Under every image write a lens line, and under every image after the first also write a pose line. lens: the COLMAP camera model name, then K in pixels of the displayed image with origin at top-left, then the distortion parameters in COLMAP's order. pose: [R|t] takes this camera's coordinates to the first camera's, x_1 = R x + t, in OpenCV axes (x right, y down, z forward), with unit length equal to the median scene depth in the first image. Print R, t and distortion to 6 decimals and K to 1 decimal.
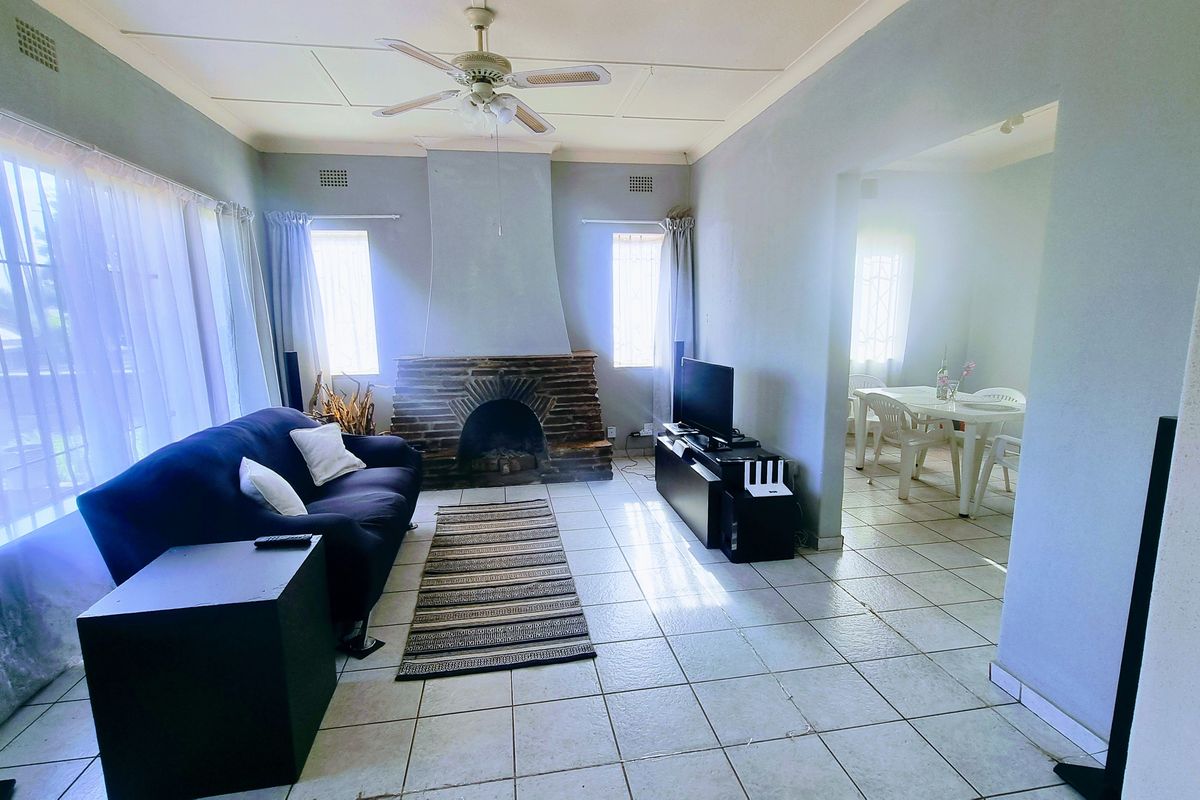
lens RADIAL K [[583.6, 0, 599.1], [0, 583.6, 408.1], [0, 0, 1]] dist [-0.000302, -0.000299]
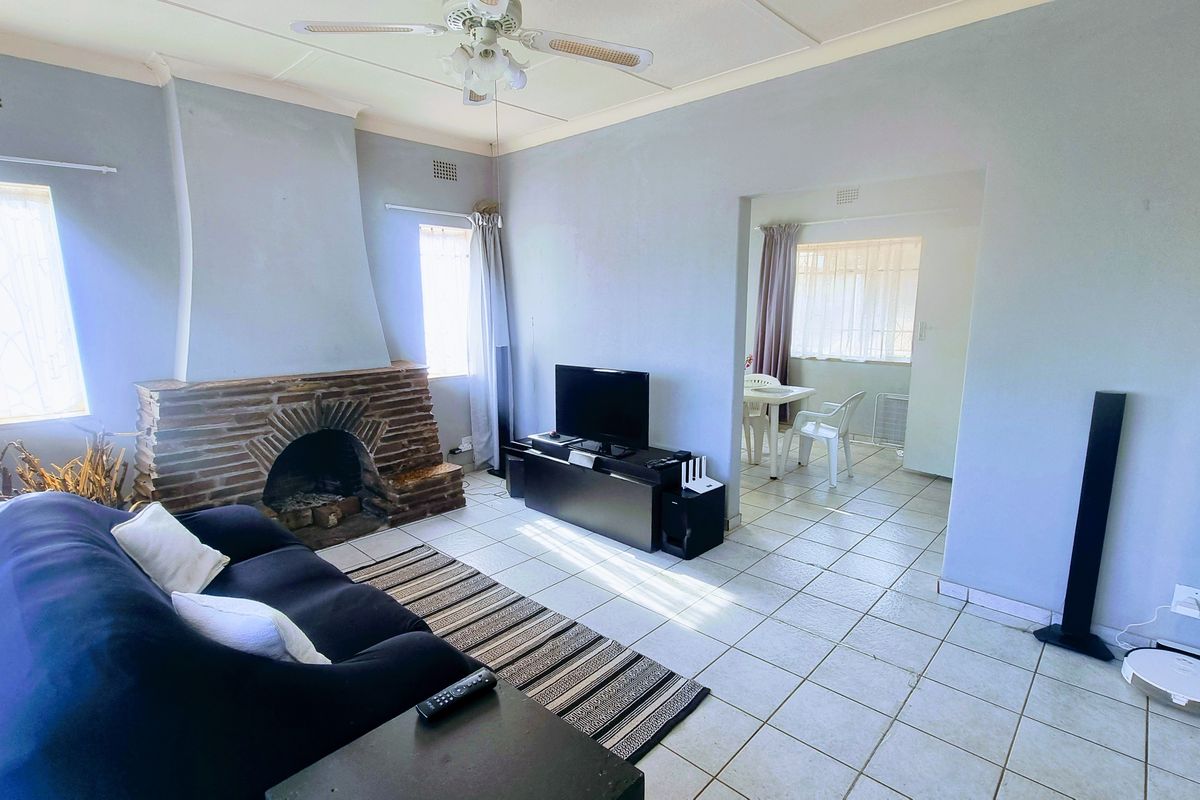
lens RADIAL K [[583.6, 0, 599.1], [0, 583.6, 408.1], [0, 0, 1]] dist [-0.000302, -0.000299]
pose [[0.799532, -0.099306, 0.592358, -0.327800], [0.093983, 0.994773, 0.039916, -0.041192], [-0.593225, 0.023757, 0.804686, 0.167547]]
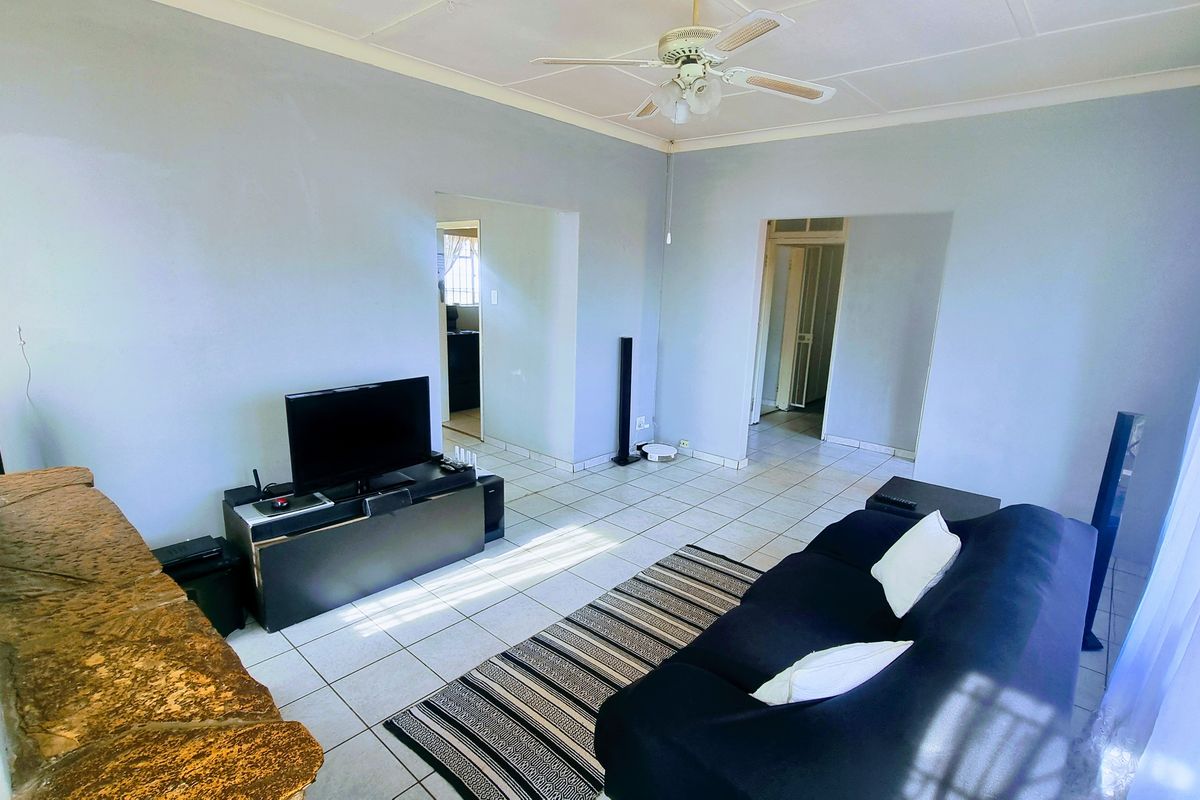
lens RADIAL K [[583.6, 0, 599.1], [0, 583.6, 408.1], [0, 0, 1]] dist [-0.000302, -0.000299]
pose [[-0.621580, -0.174447, 0.763680, -0.470233], [0.109964, 0.945804, 0.305552, -0.195112], [-0.775594, 0.273902, -0.568710, 0.964385]]
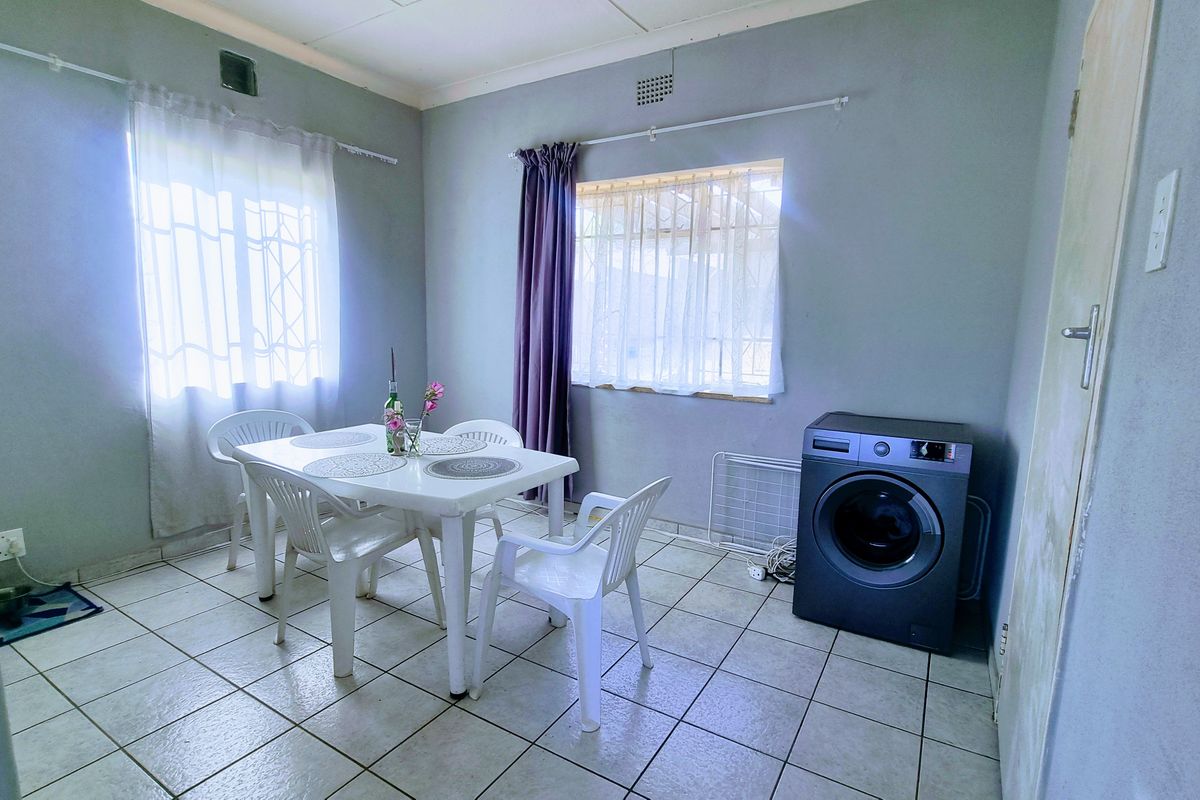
lens RADIAL K [[583.6, 0, 599.1], [0, 583.6, 408.1], [0, 0, 1]] dist [-0.000302, -0.000299]
pose [[0.659247, -0.086001, 0.746992, 0.284841], [0.098993, 0.994718, 0.027157, -0.049497], [-0.745382, 0.056044, 0.664278, 0.456861]]
